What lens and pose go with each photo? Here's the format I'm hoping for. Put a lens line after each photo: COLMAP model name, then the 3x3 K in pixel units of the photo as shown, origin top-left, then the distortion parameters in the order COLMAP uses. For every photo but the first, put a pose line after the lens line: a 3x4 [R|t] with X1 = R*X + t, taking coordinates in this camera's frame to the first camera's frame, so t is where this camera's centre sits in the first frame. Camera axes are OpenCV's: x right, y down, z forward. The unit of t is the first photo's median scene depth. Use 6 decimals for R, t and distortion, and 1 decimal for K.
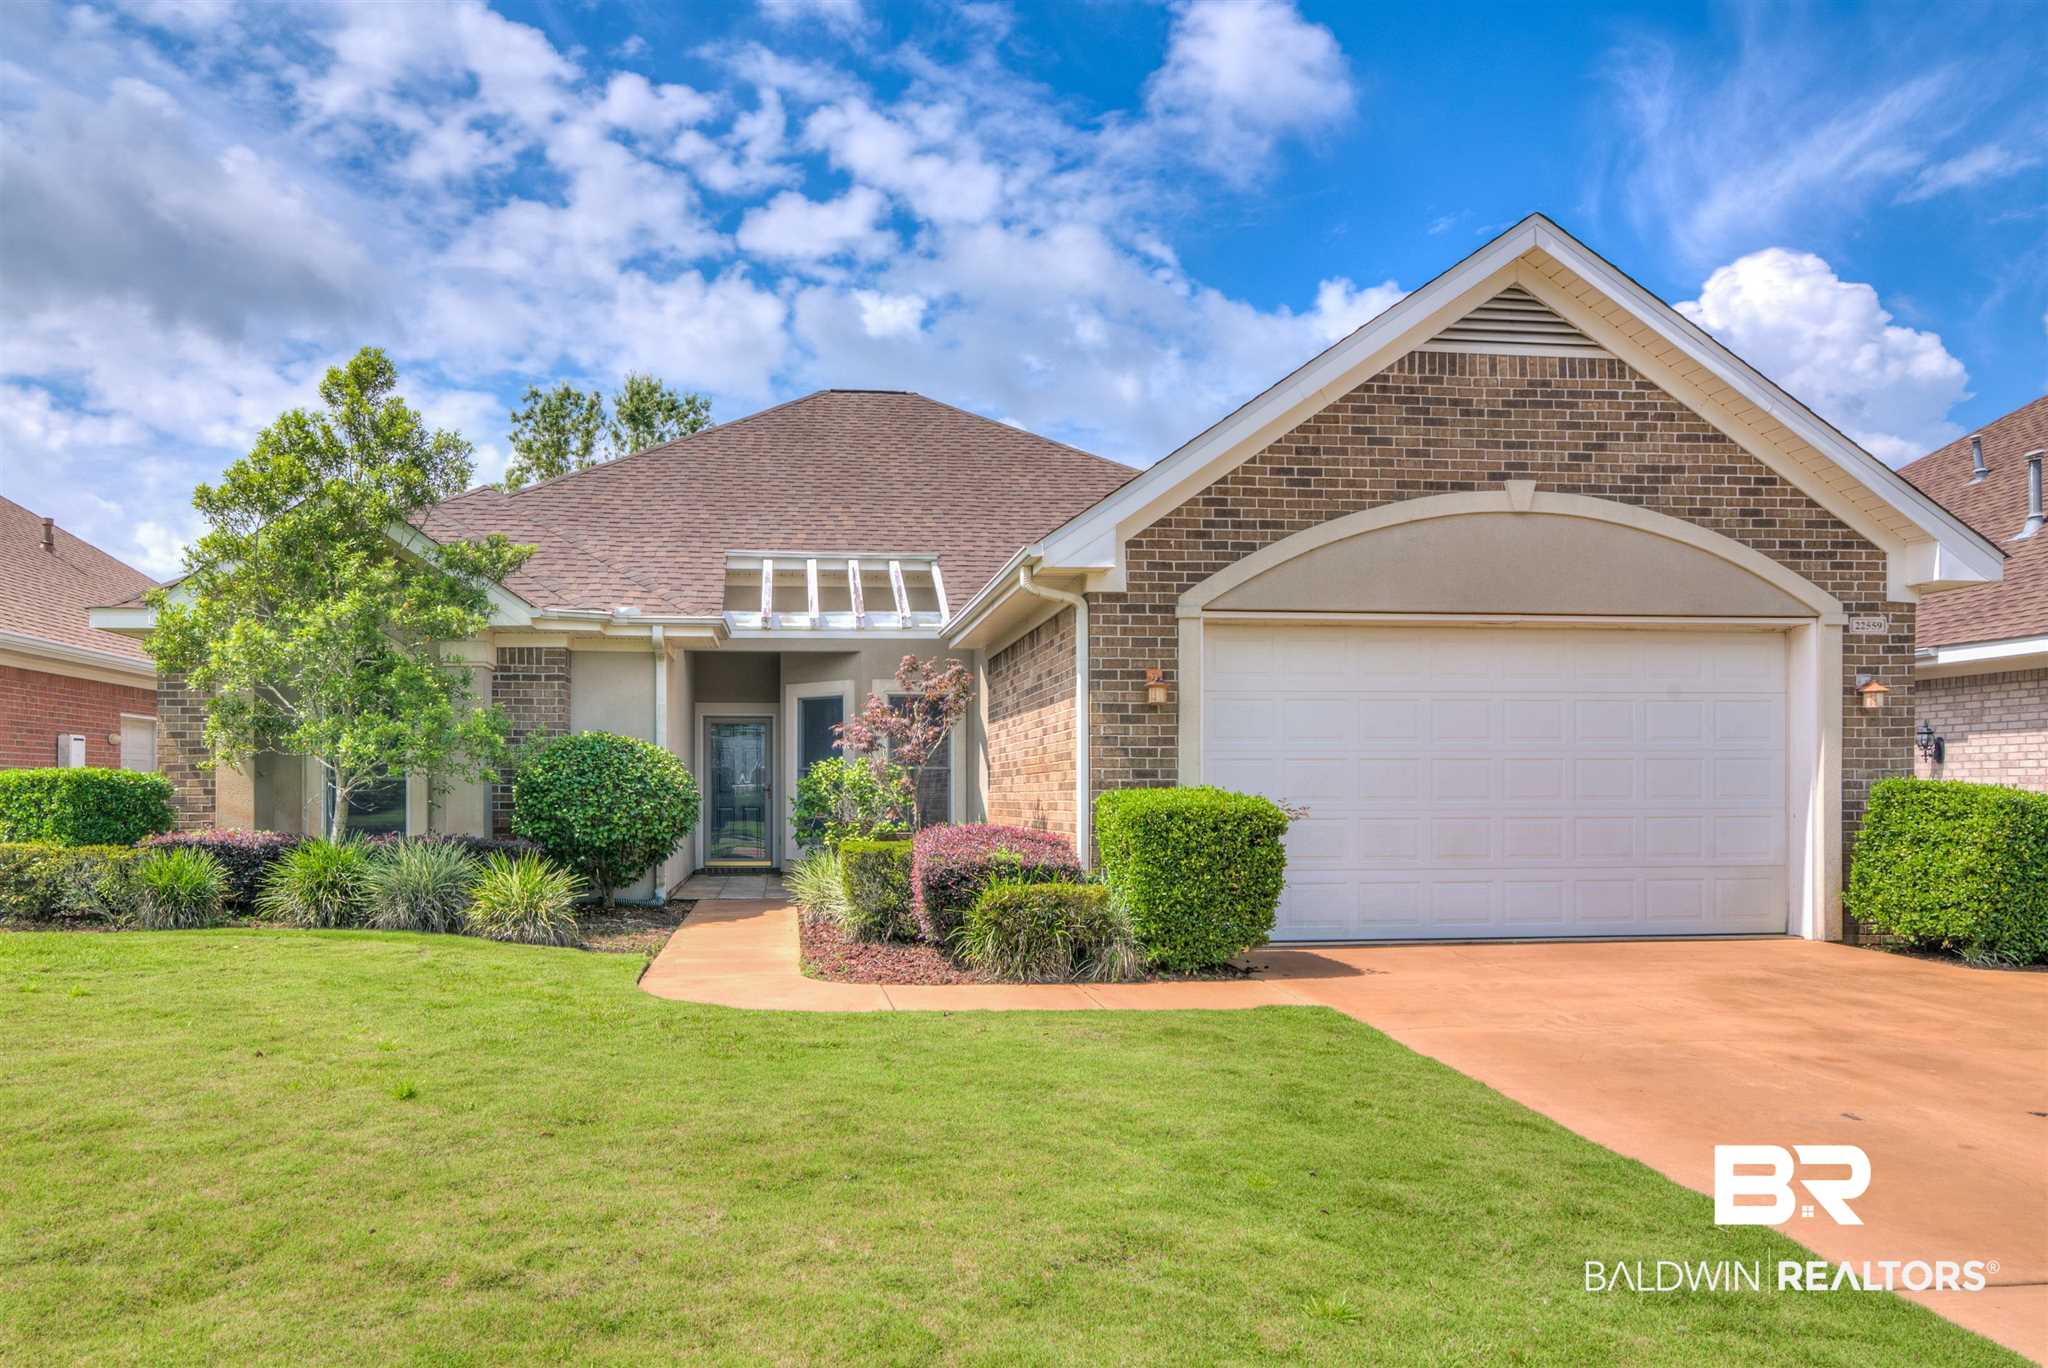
lens RADIAL K [[1242.3, 0, 1023.1], [0, 1242.3, 766.5], [0, 0, 1]] dist [0.000085, -0.000478]
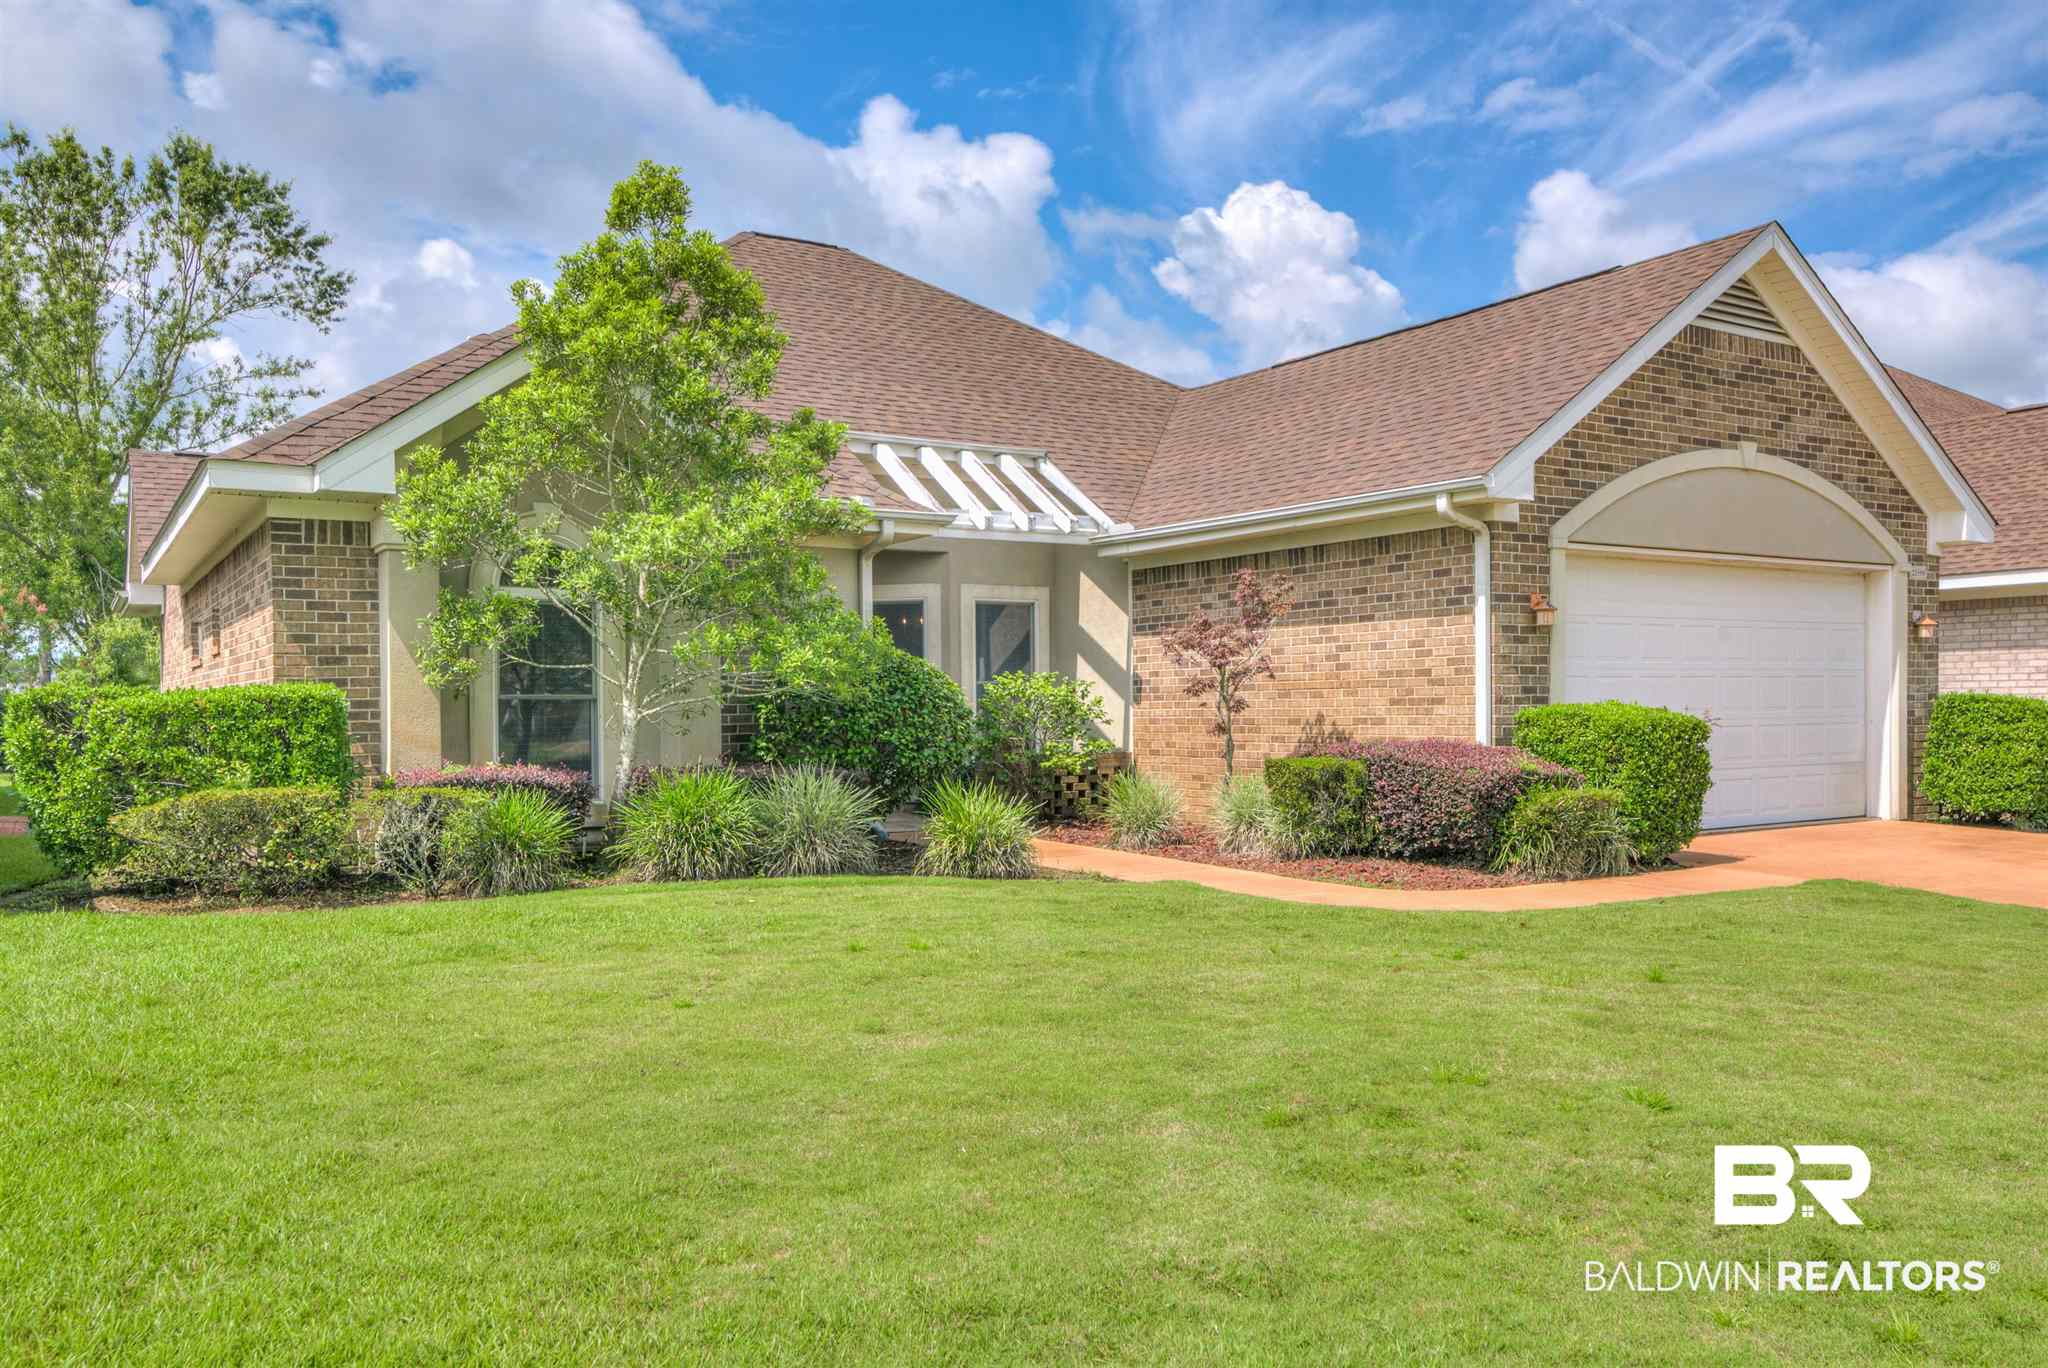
lens RADIAL K [[1479.5, 0, 1024.0], [0, 1479.5, 684.0], [0, 0, 1]] dist [0.028500, 0.000350]
pose [[0.895131, -0.000459, 0.445803, -0.843513], [-0.001929, 0.999986, 0.004902, -0.004608], [-0.445799, -0.005247, 0.895118, 0.030784]]
